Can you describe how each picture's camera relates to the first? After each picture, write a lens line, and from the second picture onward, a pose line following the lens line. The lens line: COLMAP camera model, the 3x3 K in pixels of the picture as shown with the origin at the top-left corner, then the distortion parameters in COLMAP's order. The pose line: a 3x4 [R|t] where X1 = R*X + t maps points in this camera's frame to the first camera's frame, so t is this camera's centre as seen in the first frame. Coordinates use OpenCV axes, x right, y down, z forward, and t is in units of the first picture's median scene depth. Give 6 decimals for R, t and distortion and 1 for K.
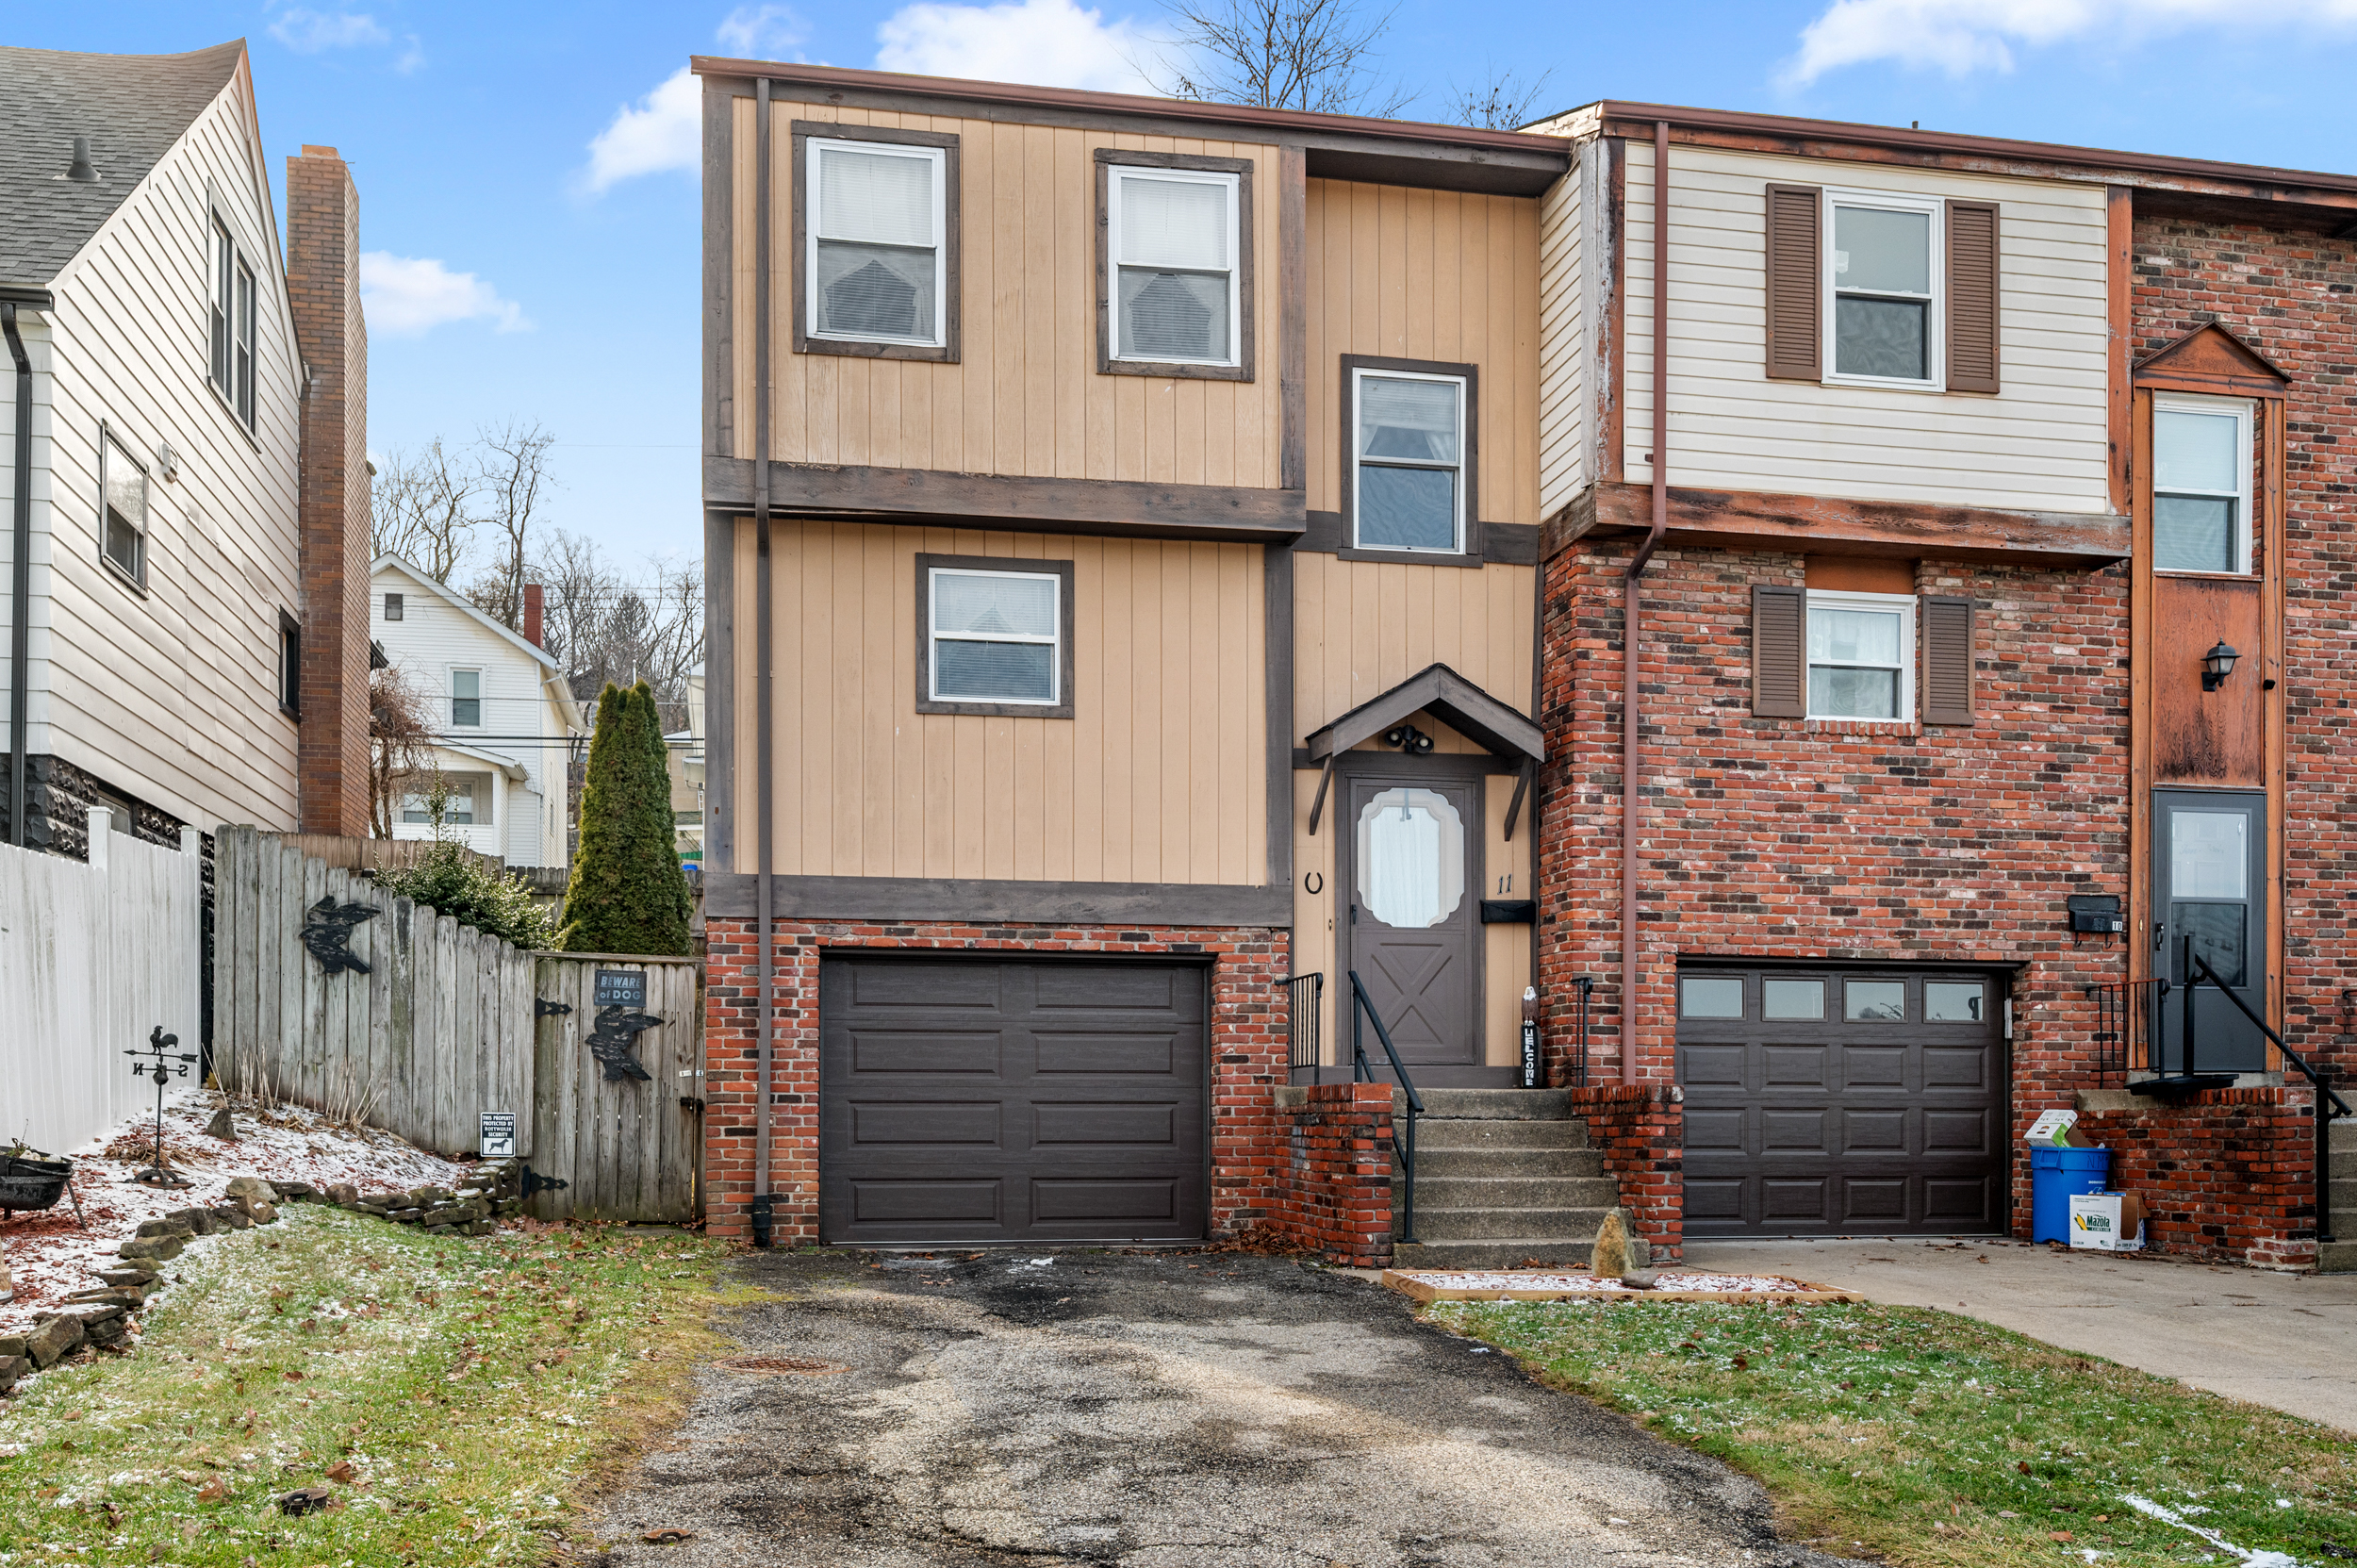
lens RADIAL K [[2032.9, 0, 1178.5], [0, 2032.9, 784.0], [0, 0, 1]] dist [-0.001236, -0.002644]
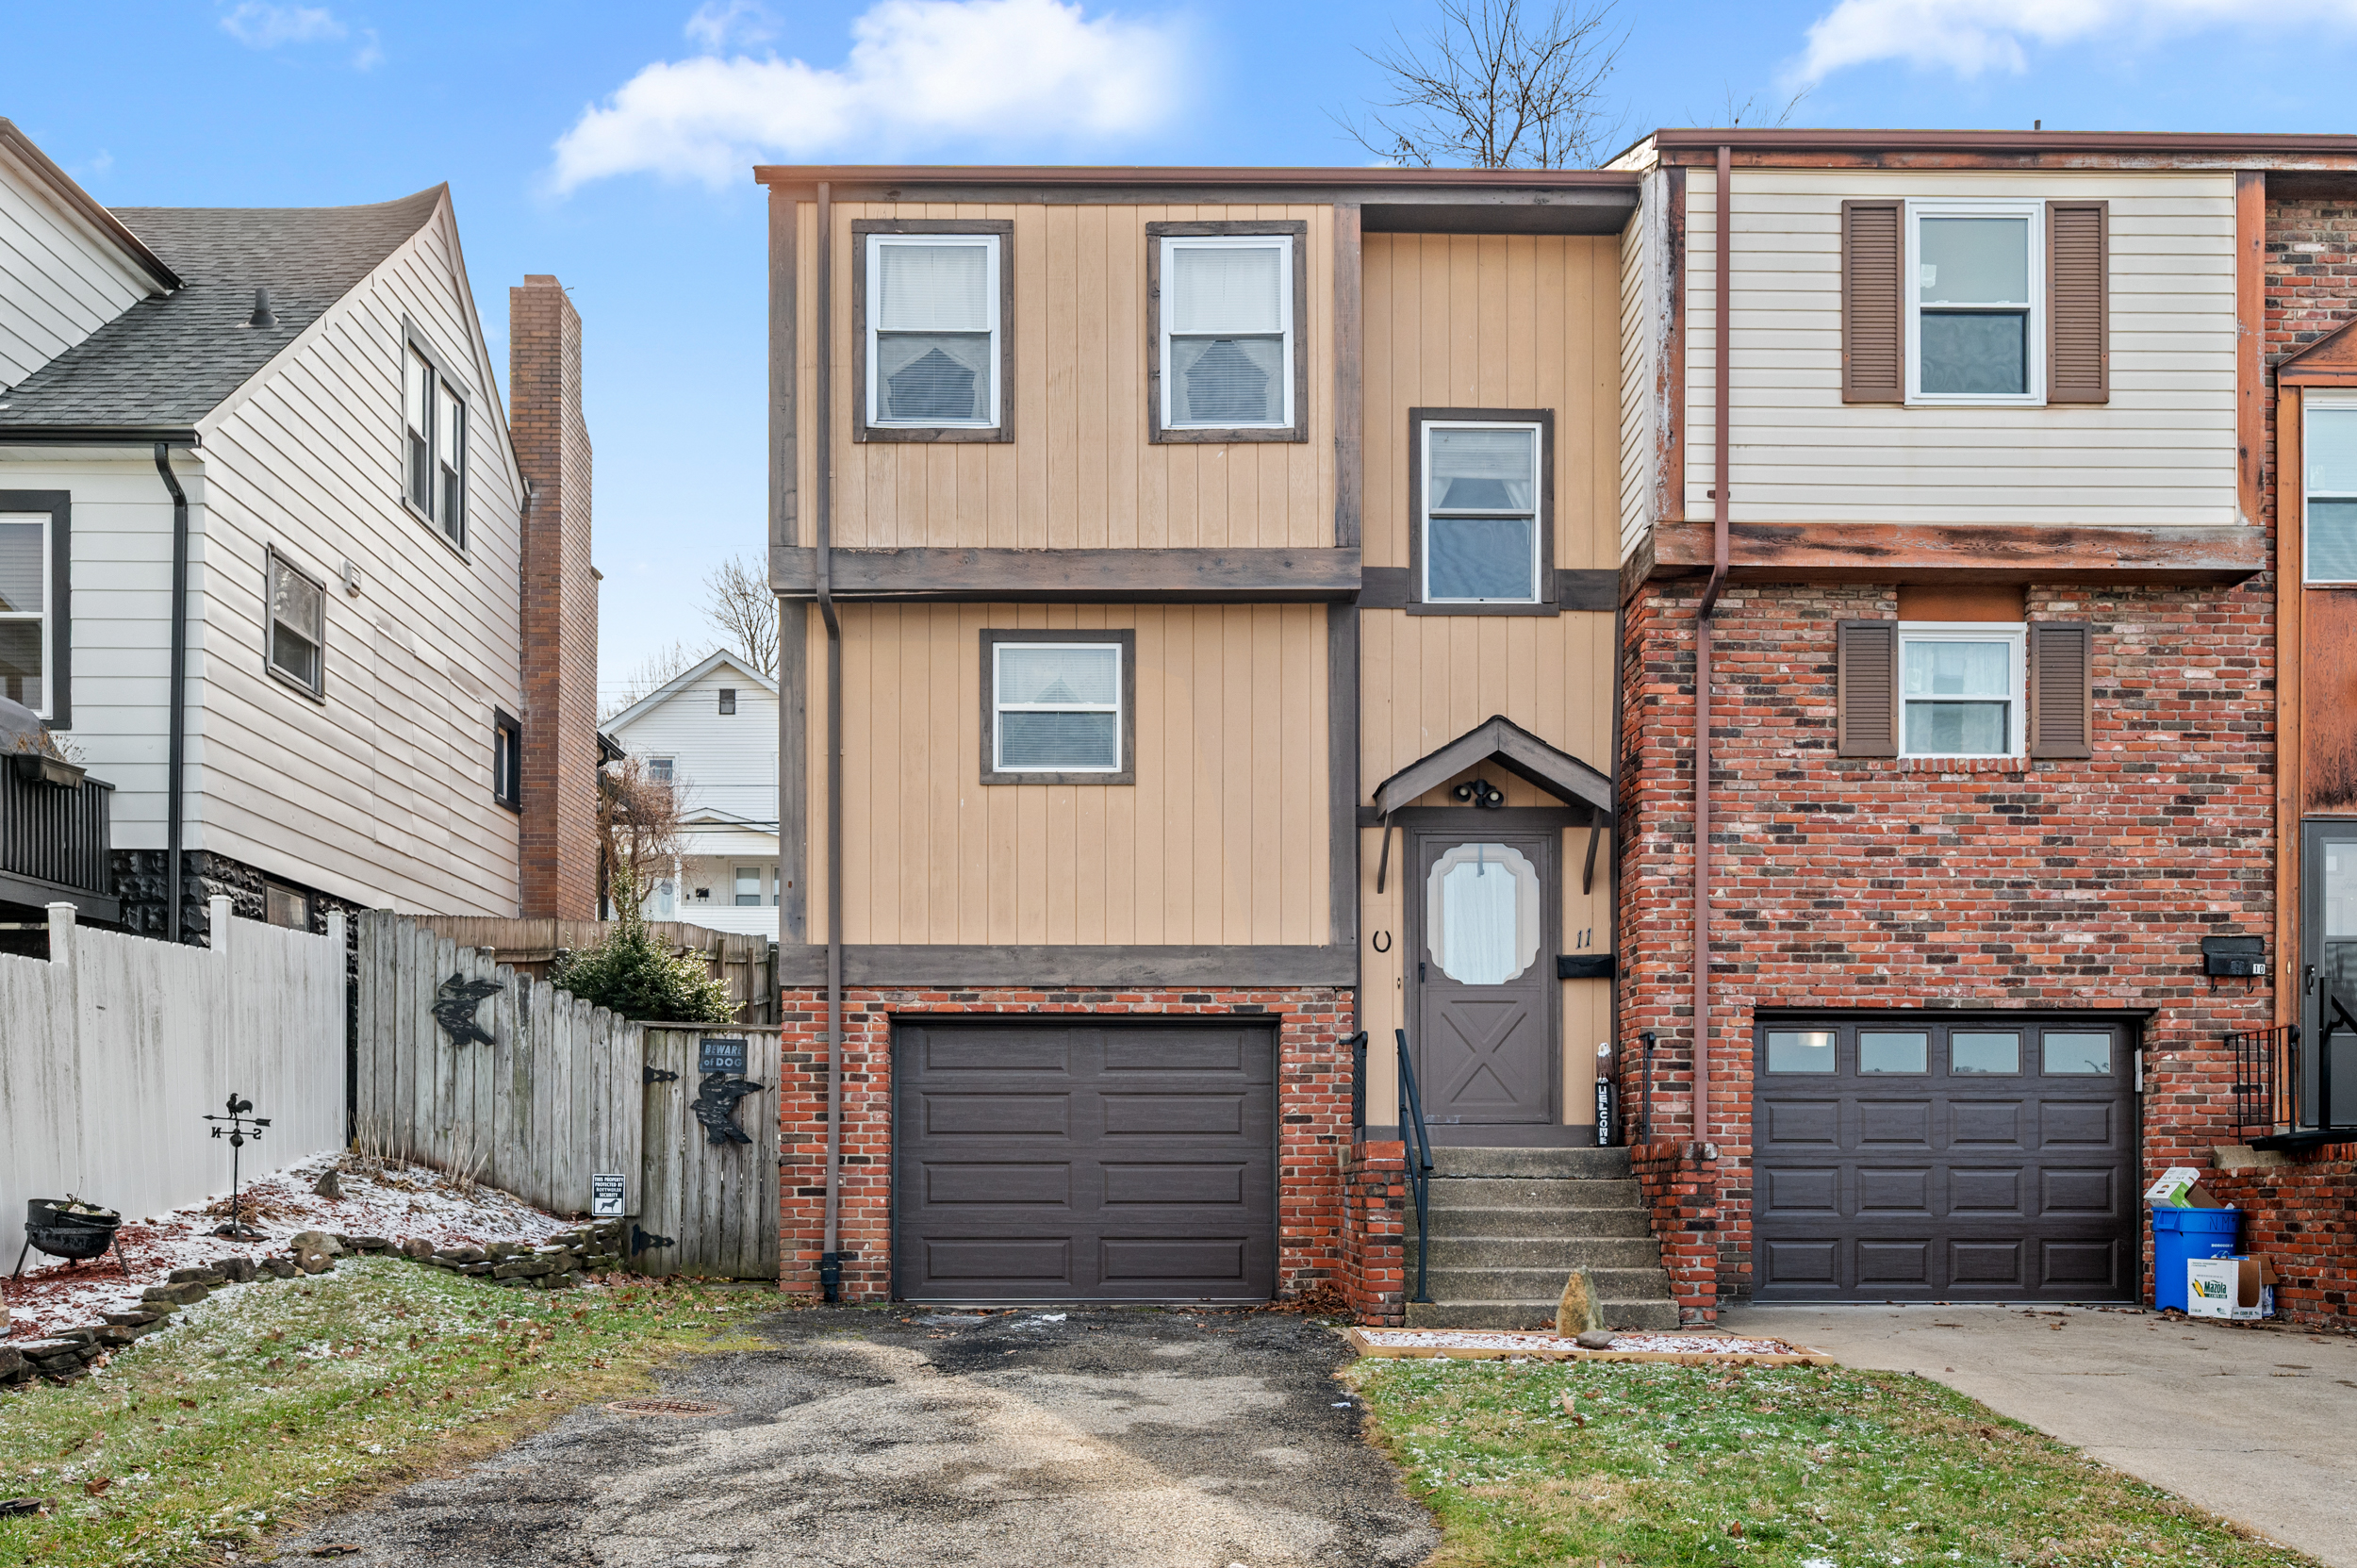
lens RADIAL K [[2037.1, 0, 1178.5], [0, 2037.1, 839.3], [0, 0, 1]] dist [-0.001787, -0.003011]
pose [[0.984573, -0.030578, -0.172284, 0.143321], [0.029427, 0.999524, -0.009230, 0.005176], [0.172485, 0.004018, 0.985004, 0.002434]]
